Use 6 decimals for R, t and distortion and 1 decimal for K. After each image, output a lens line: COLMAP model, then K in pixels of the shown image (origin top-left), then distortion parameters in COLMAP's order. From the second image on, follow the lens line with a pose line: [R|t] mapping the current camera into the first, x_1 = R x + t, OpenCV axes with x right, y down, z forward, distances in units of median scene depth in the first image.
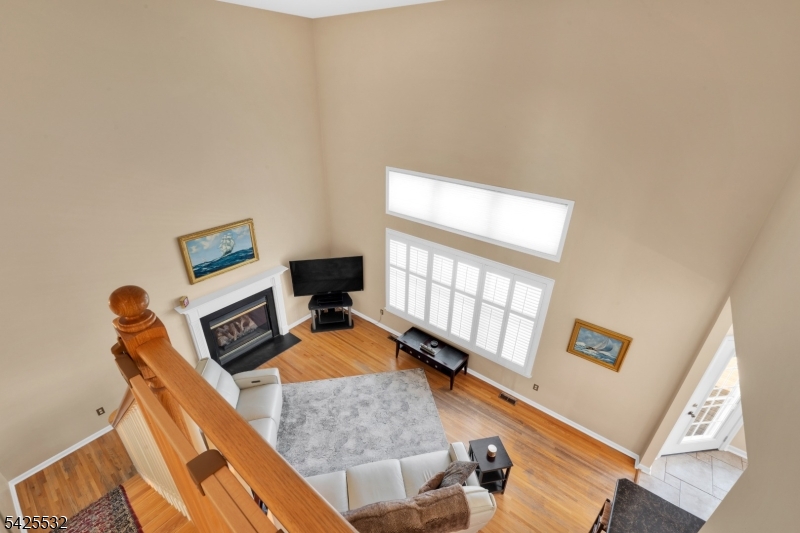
lens RADIAL K [[350.1, 0, 398.4], [0, 350.1, 268.4], [0, 0, 1]] dist [-0.004369, -0.000140]
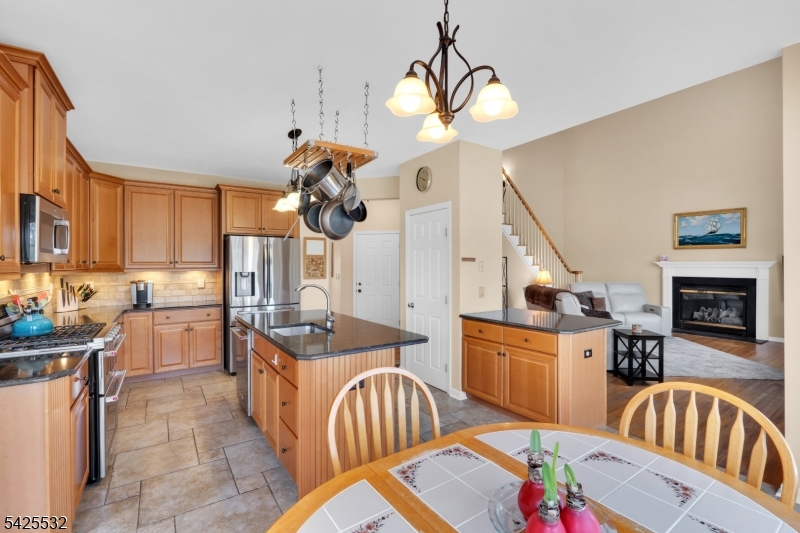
lens RADIAL K [[358.9, 0, 400.0], [0, 358.9, 266.5], [0, 0, 1]] dist [0.000193, 0.000211]
pose [[-0.306588, -0.017863, -0.951675, 1.092867], [-0.447550, 0.885113, 0.127567, 0.402538], [0.840061, 0.465032, -0.279360, 0.470881]]
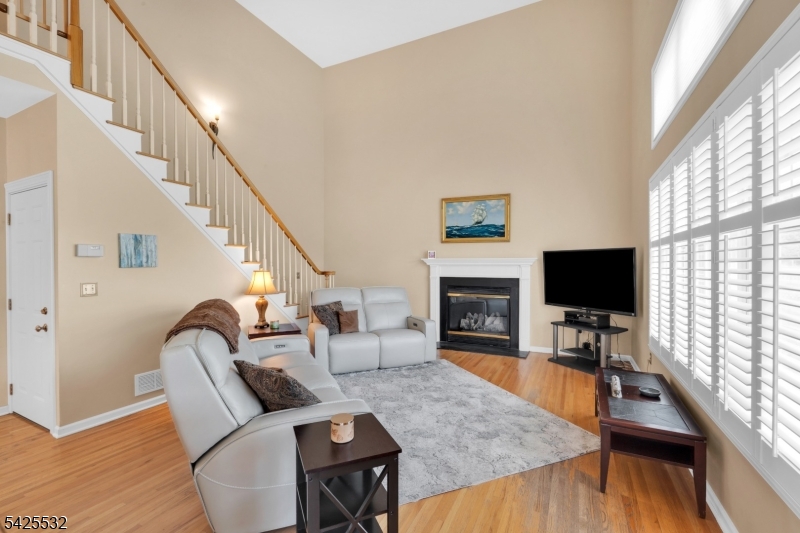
lens RADIAL K [[350.1, 0, 398.4], [0, 350.1, 268.4], [0, 0, 1]] dist [-0.004369, -0.000140]
pose [[0.198060, -0.010199, -0.980137, 0.479147], [-0.450718, 0.887013, -0.100309, 0.284470], [0.870417, 0.461632, 0.171085, 0.678987]]
